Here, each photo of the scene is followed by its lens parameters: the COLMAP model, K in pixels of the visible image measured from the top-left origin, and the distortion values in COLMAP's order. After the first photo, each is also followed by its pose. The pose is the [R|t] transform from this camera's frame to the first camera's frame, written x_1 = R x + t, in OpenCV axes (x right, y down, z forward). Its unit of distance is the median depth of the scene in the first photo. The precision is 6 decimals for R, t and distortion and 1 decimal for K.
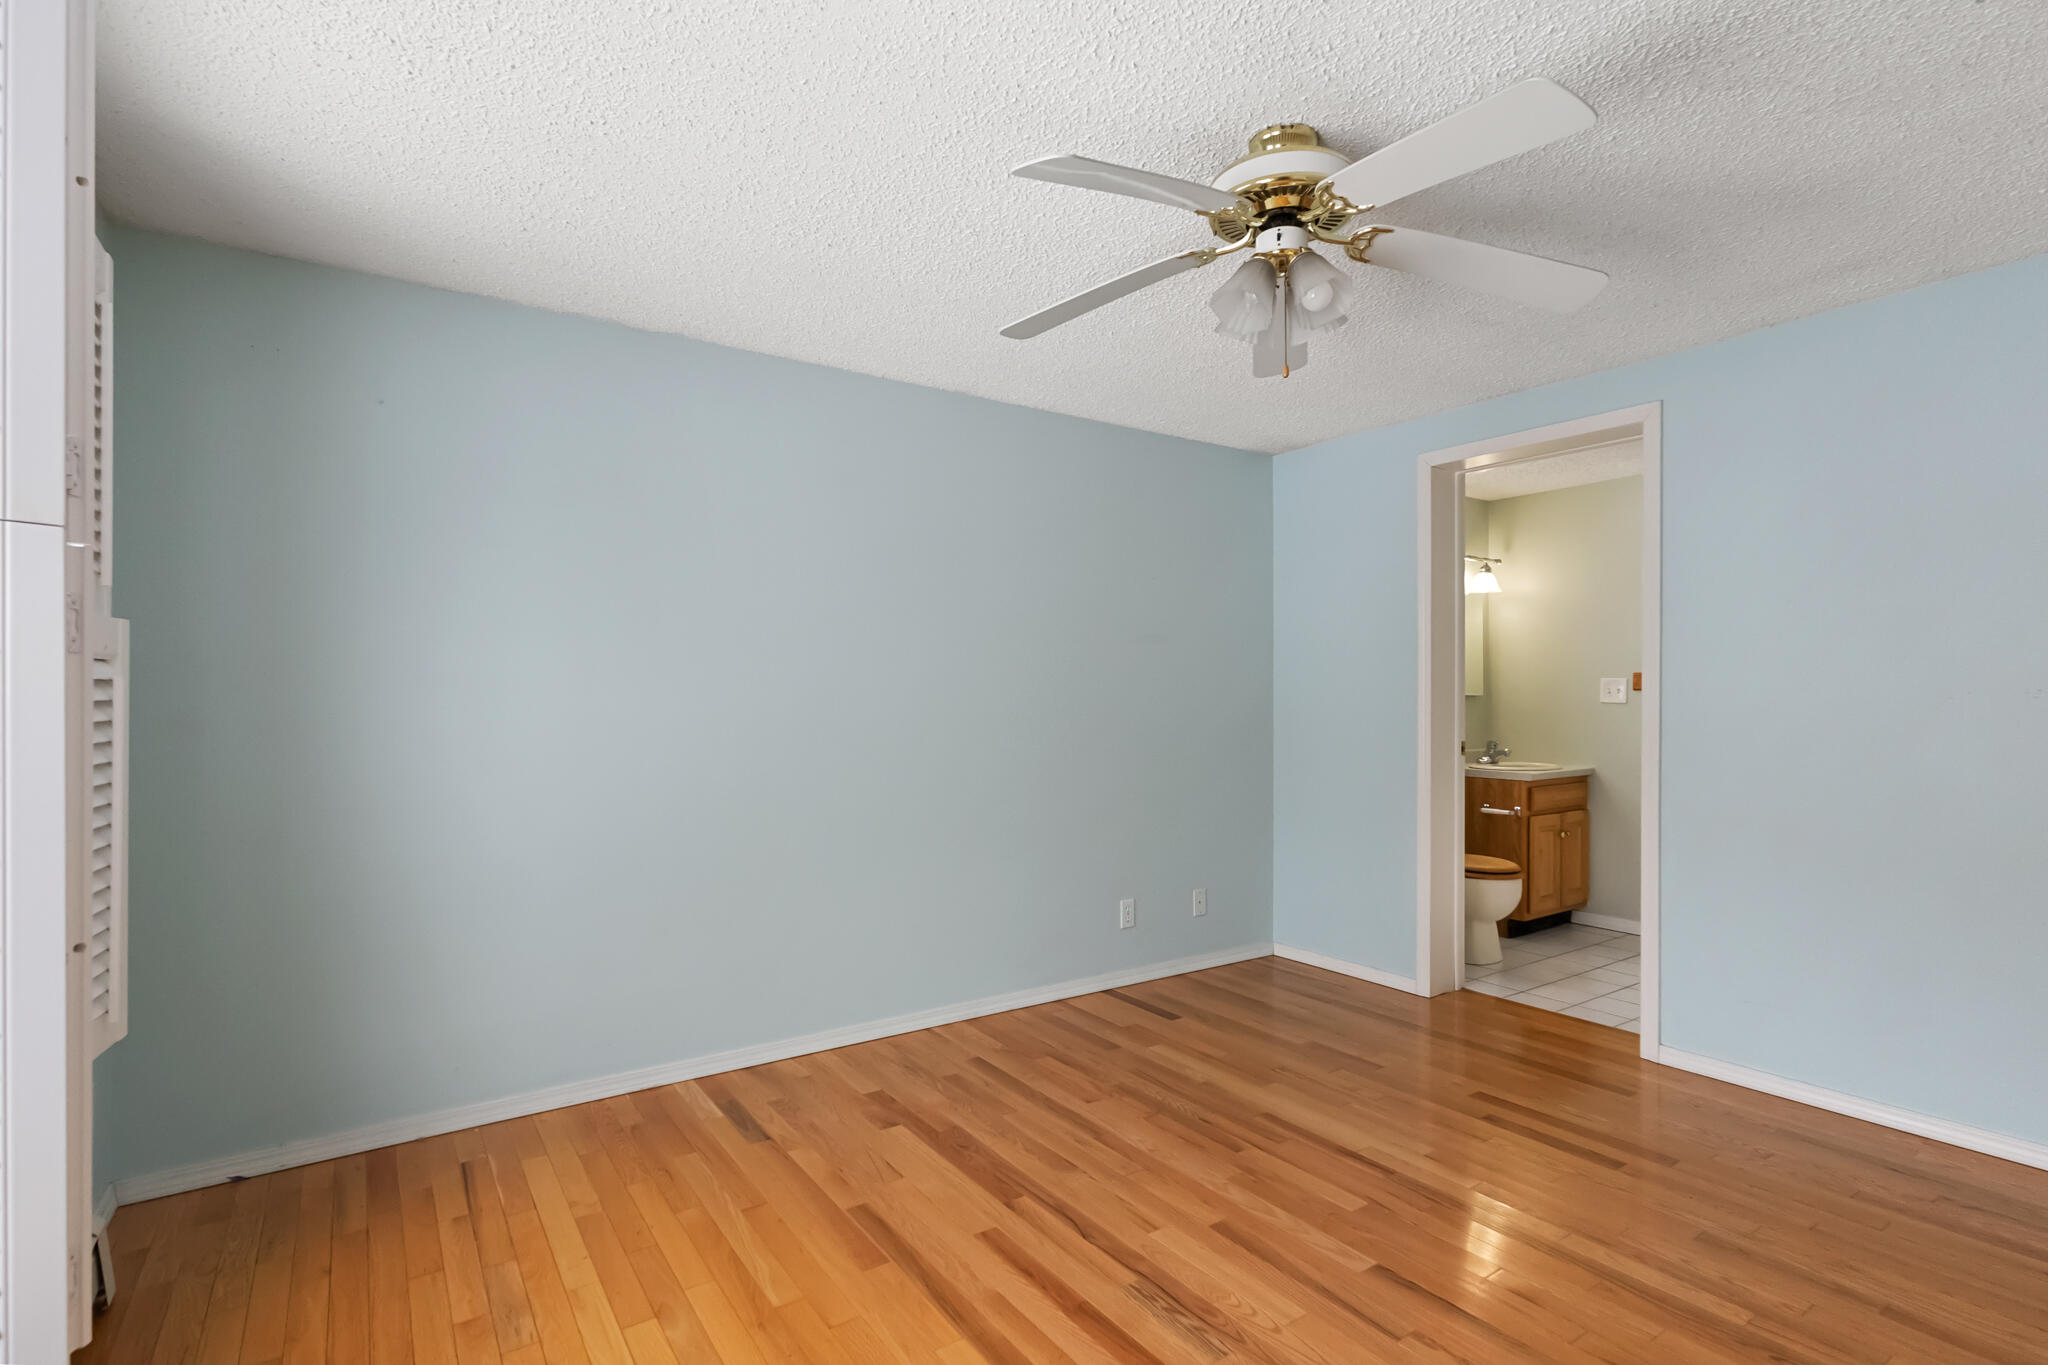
lens RADIAL K [[948.2, 0, 1029.2], [0, 948.2, 687.8], [0, 0, 1]] dist [0.003869, 0.000173]
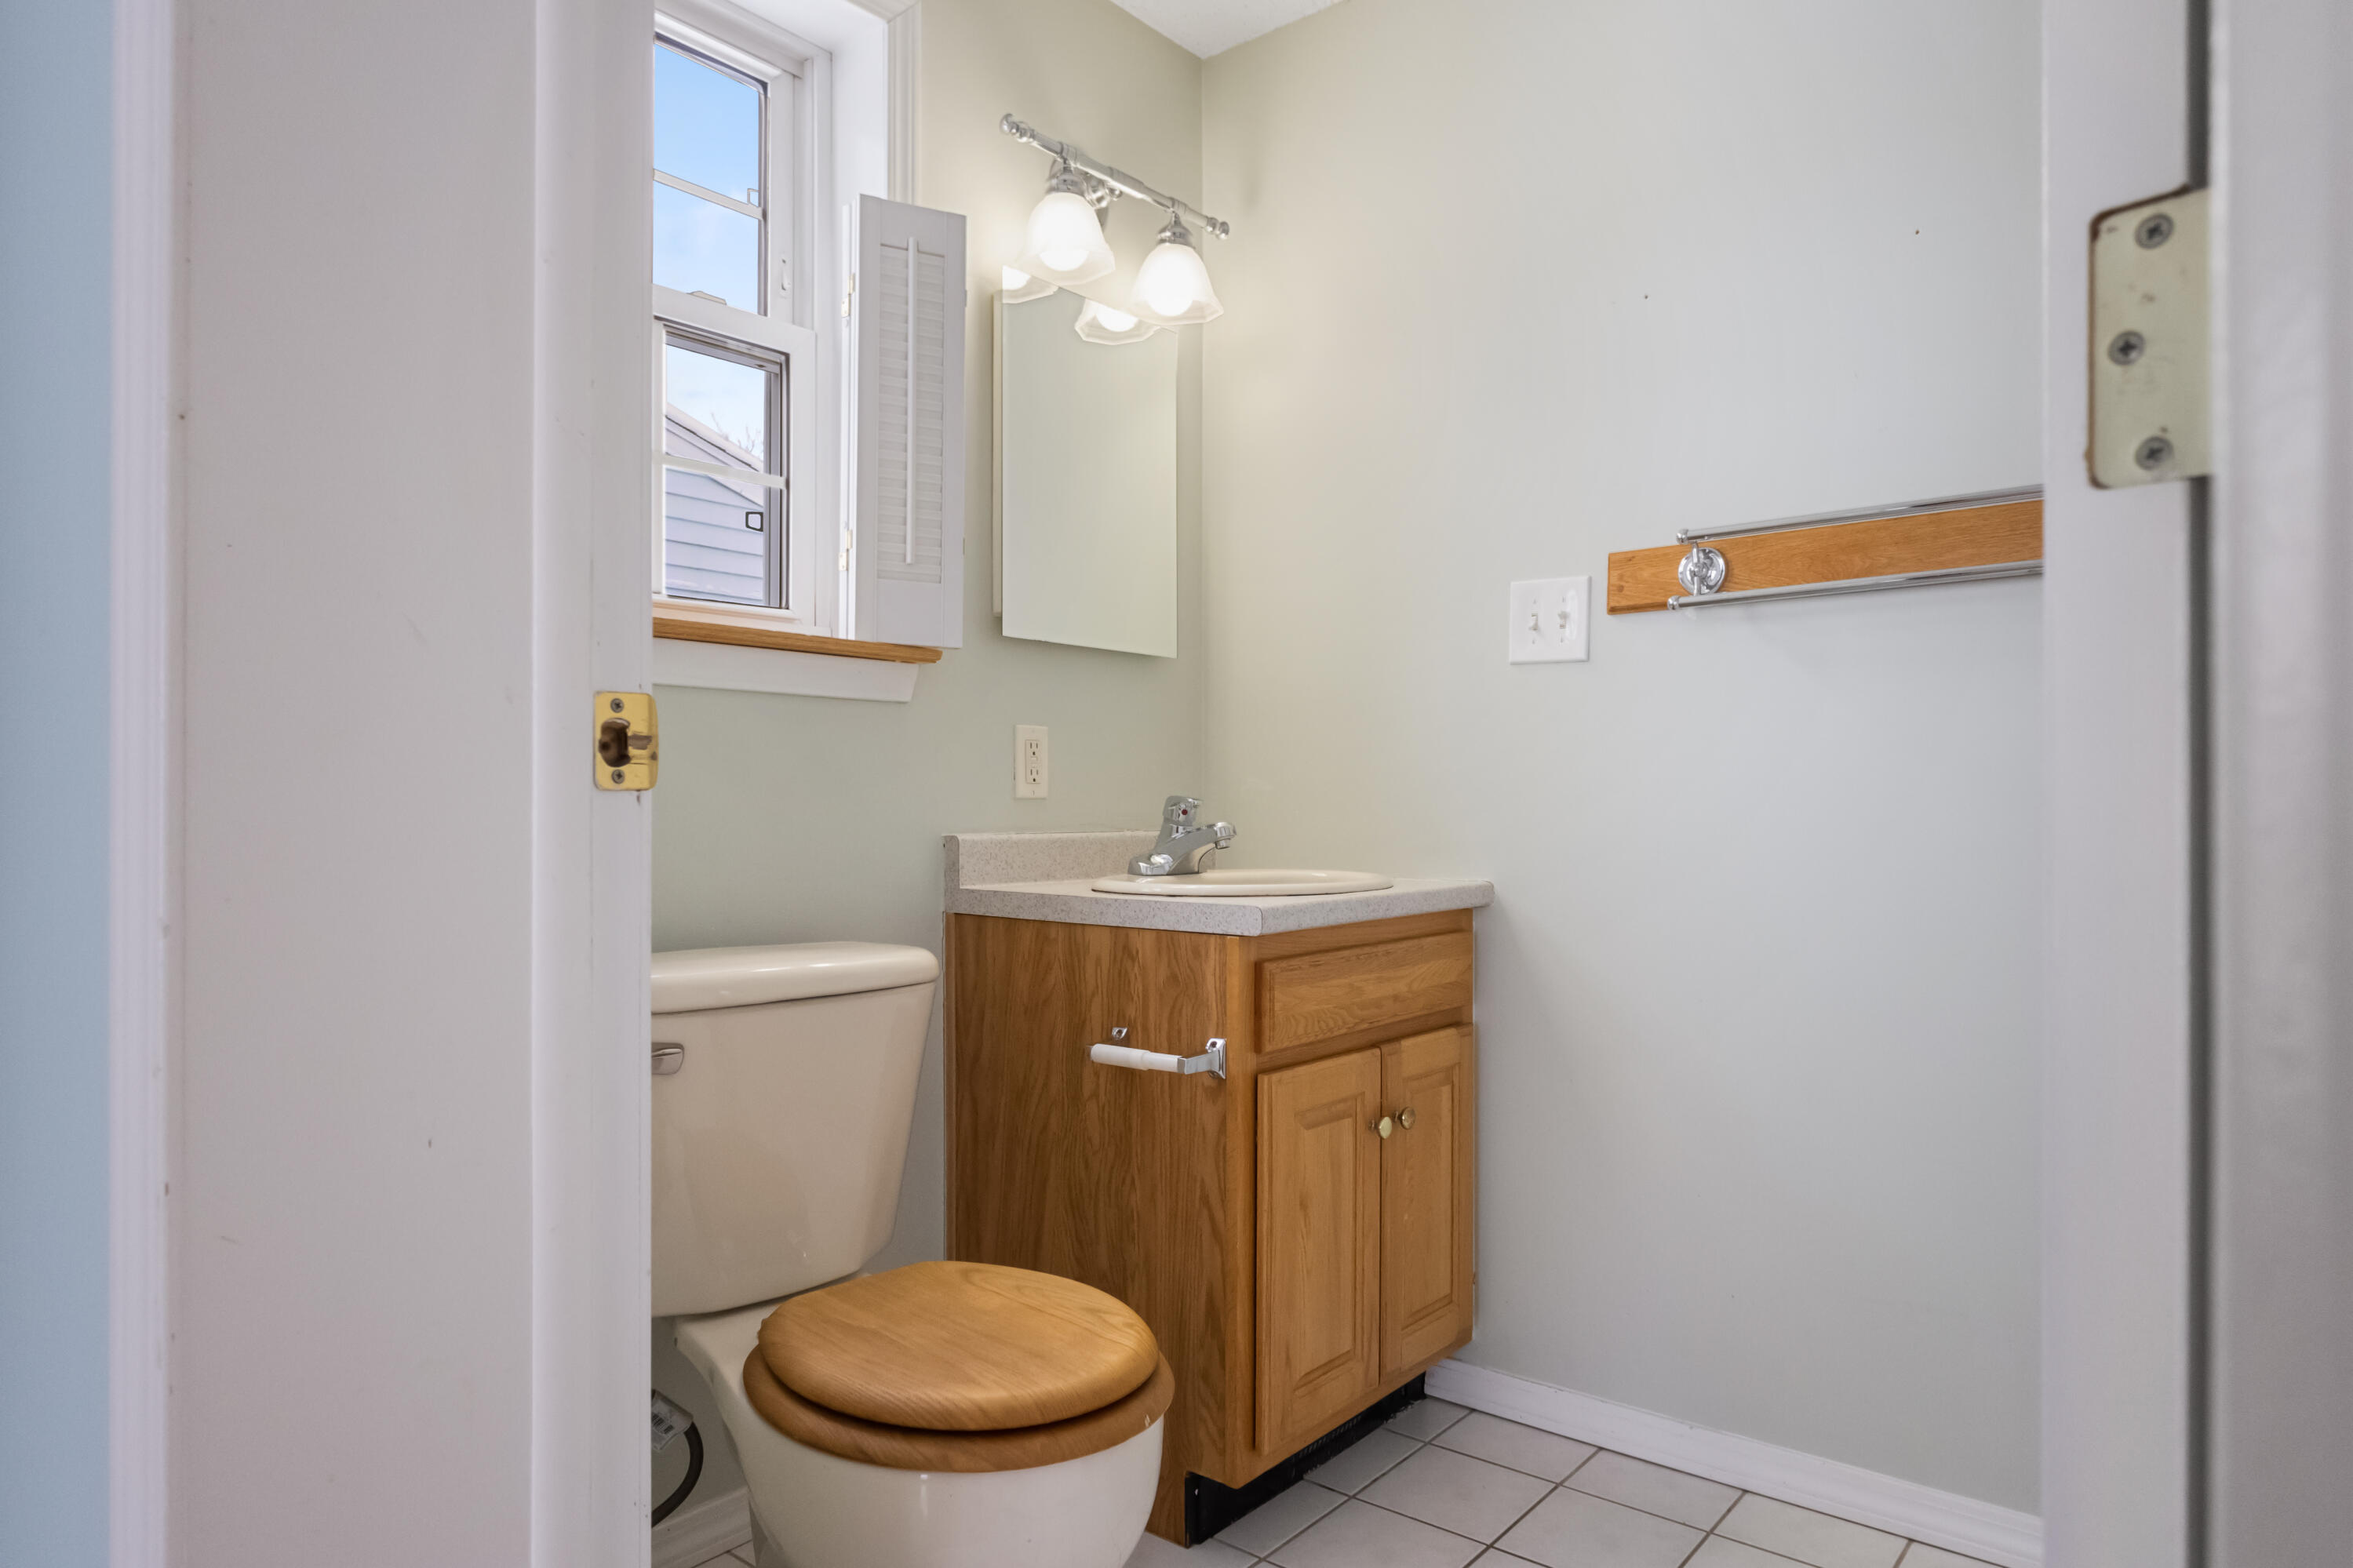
lens RADIAL K [[1421.6, 0, 1171.3], [0, 1421.6, 792.7], [0, 0, 1]] dist [0.001005, 0.000360]
pose [[0.959272, -0.000858, 0.282484, 0.382781], [0.001659, 0.999995, -0.002597, 0.058721], [-0.282480, 0.002960, 0.959269, 0.616996]]
